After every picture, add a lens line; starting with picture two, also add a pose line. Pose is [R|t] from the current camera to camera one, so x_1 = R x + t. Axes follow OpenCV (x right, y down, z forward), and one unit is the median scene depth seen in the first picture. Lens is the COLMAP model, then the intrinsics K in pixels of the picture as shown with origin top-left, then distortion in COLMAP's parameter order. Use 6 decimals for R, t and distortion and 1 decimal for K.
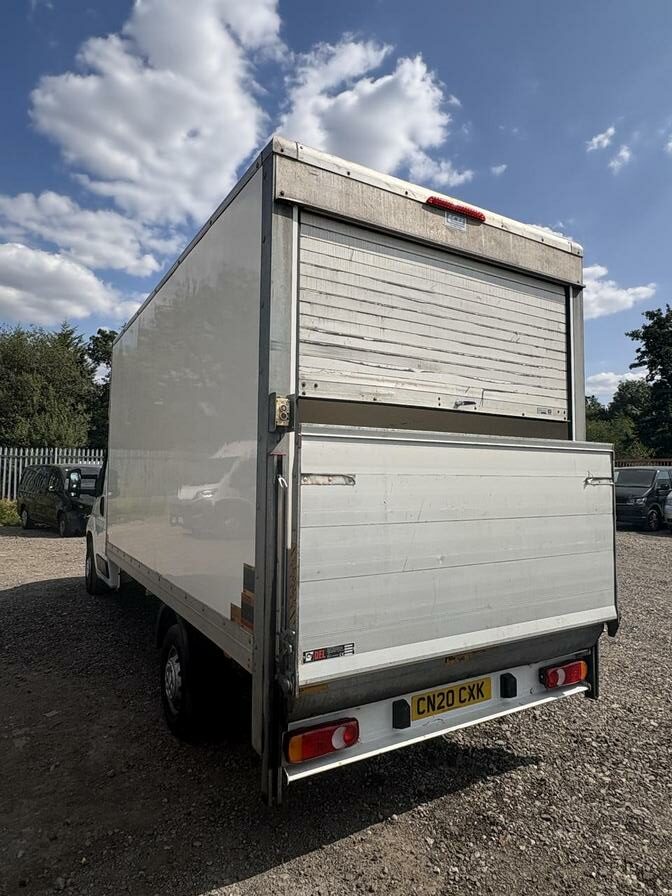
lens RADIAL K [[553.4, 0, 340.0], [0, 553.4, 438.6], [0, 0, 1]] dist [-0.000798, -0.000041]
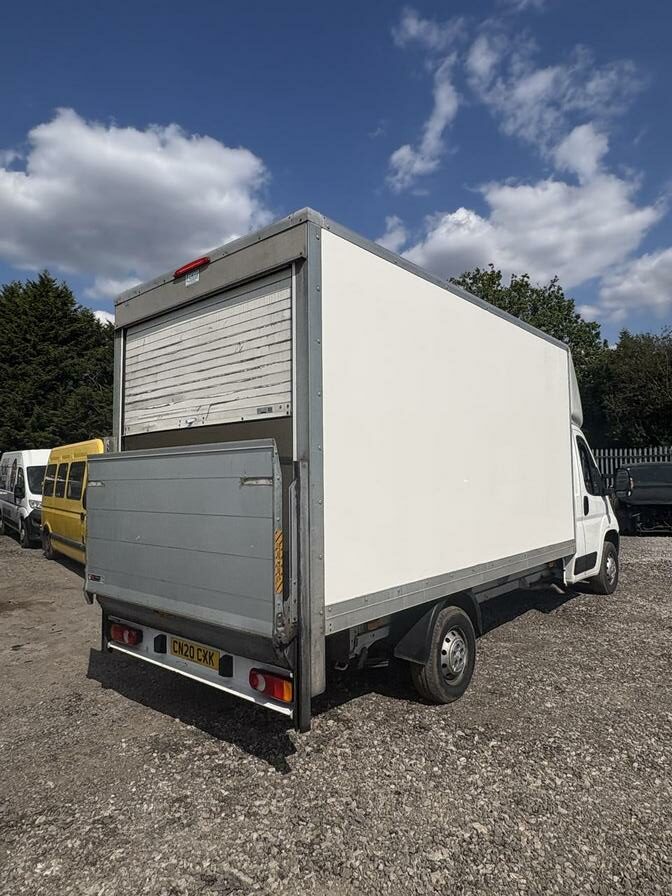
lens RADIAL K [[541.8, 0, 336.5], [0, 541.8, 443.7], [0, 0, 1]] dist [-0.000871, -0.000413]
pose [[0.311197, -0.078692, -0.947082, 1.507514], [0.080824, 0.995147, -0.056128, 0.084206], [0.946902, -0.059080, 0.316047, 0.933449]]
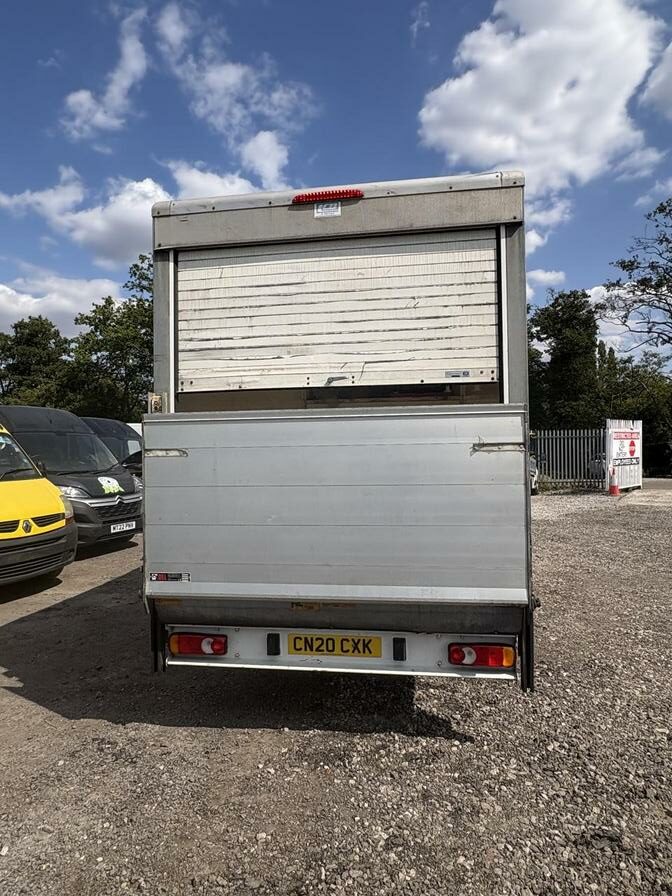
lens RADIAL K [[553.5, 0, 331.2], [0, 553.5, 446.1], [0, 0, 1]] dist [-0.002857, 0.002653]
pose [[0.765182, -0.034051, -0.642913, 0.919377], [0.065649, 0.997522, 0.025302, 0.038671], [0.640458, -0.061567, 0.765522, 0.165326]]
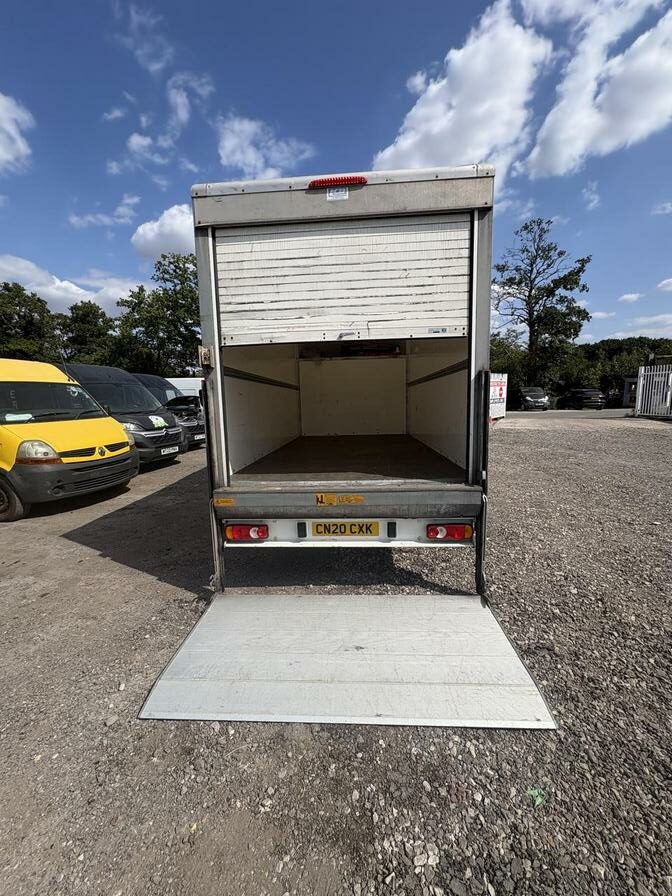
lens RADIAL K [[361.6, 0, 331.2], [0, 361.6, 446.1], [0, 0, 1]] dist [0.000431, 0.000773]
pose [[0.815740, 0.039077, -0.577098, 0.749013], [0.075451, 0.982002, 0.173146, 0.053458], [0.573477, -0.184785, 0.798109, 0.194103]]
